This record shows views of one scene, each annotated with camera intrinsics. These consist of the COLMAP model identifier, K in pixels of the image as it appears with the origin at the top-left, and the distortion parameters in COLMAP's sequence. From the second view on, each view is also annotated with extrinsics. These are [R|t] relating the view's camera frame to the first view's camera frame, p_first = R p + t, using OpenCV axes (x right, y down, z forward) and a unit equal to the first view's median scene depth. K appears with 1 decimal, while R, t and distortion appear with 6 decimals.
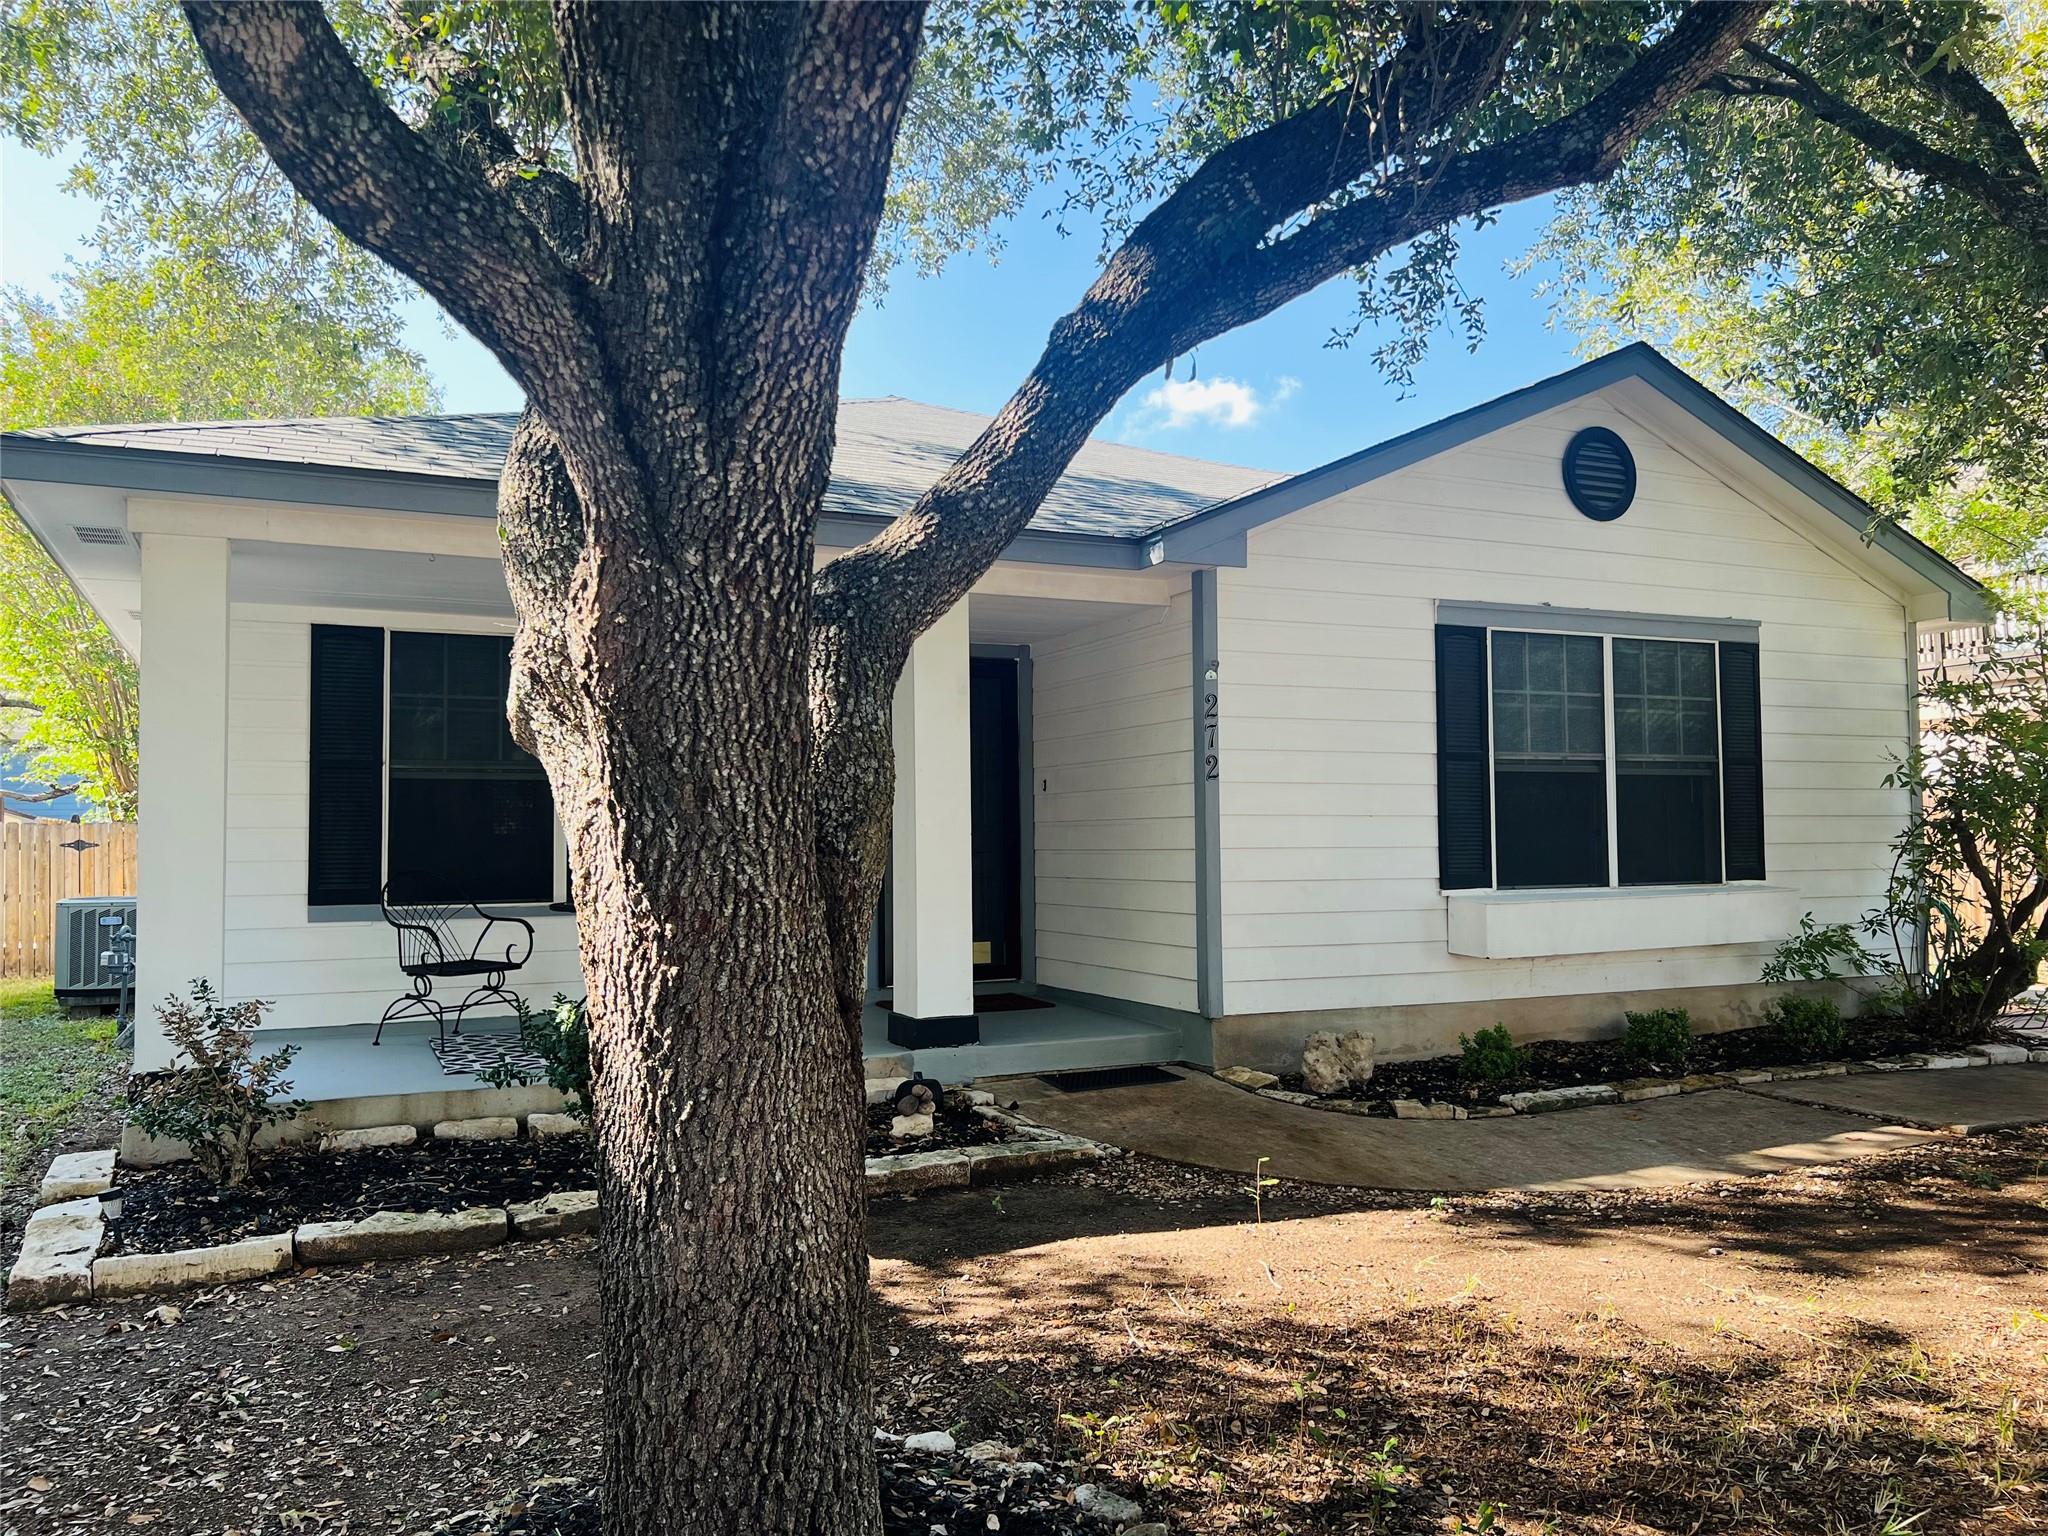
lens RADIAL K [[1536.9, 0, 1020.5], [0, 1536.9, 762.4], [0, 0, 1]] dist [0.039477, -0.041783]
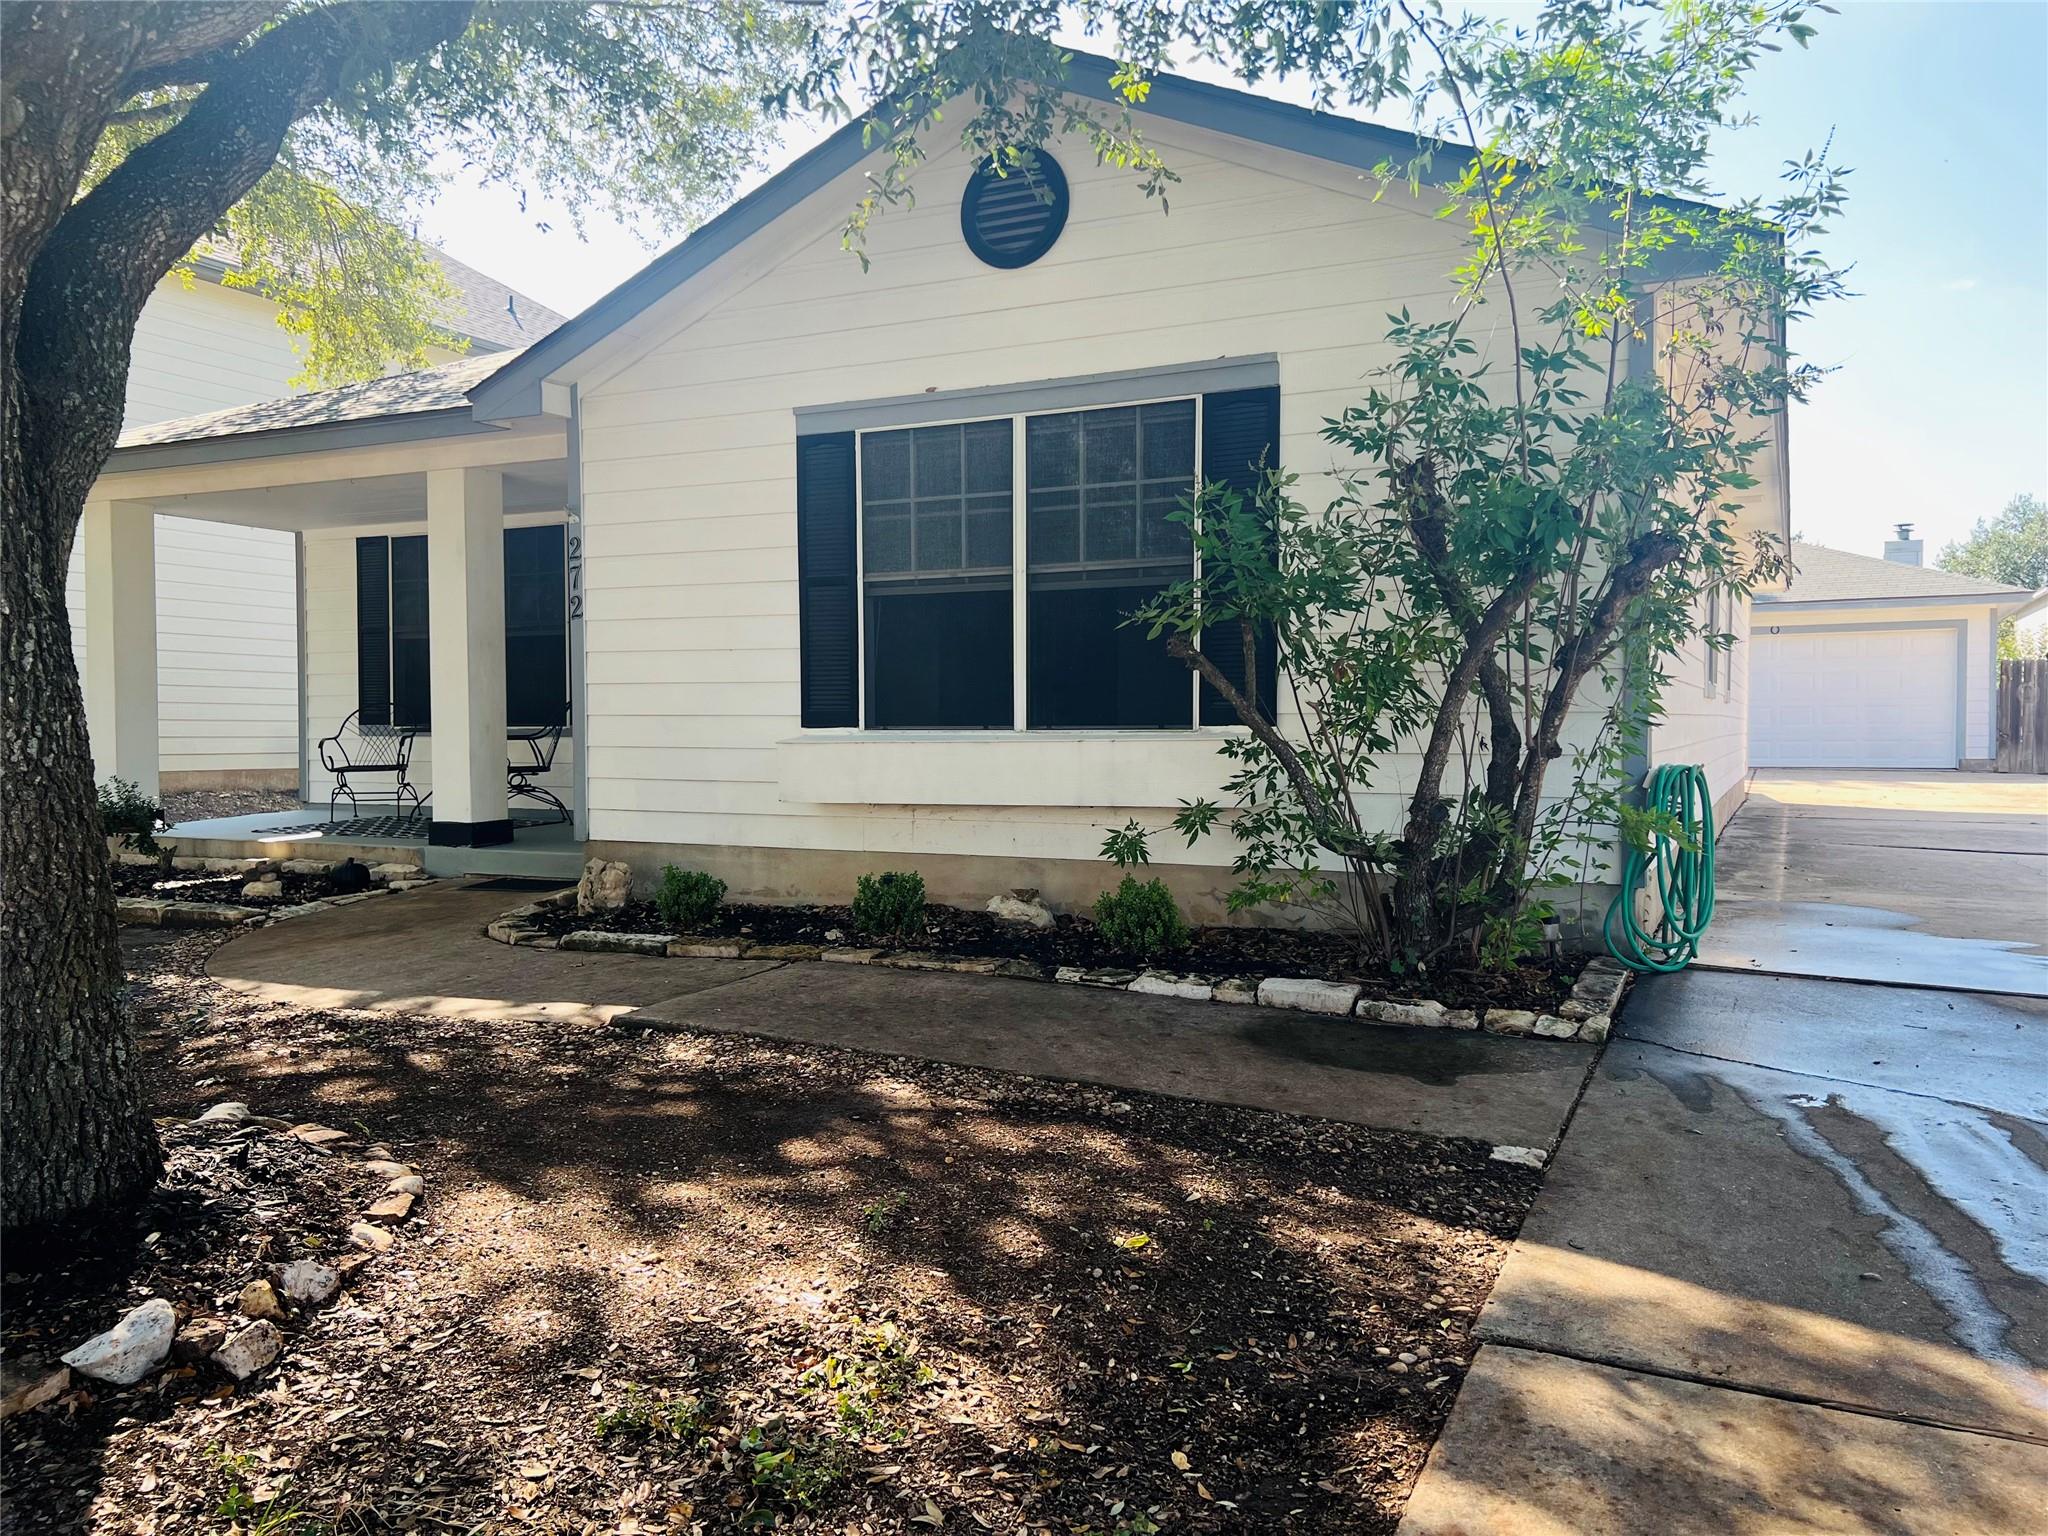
lens RADIAL K [[1536.9, 0, 1019.2], [0, 1536.9, 769.3], [0, 0, 1]] dist [0.039477, -0.041783]
pose [[0.627185, 0.037281, -0.777978, 1.049844], [0.041781, 0.995805, 0.081402, 0.036687], [0.777749, -0.083558, 0.622996, 0.511822]]
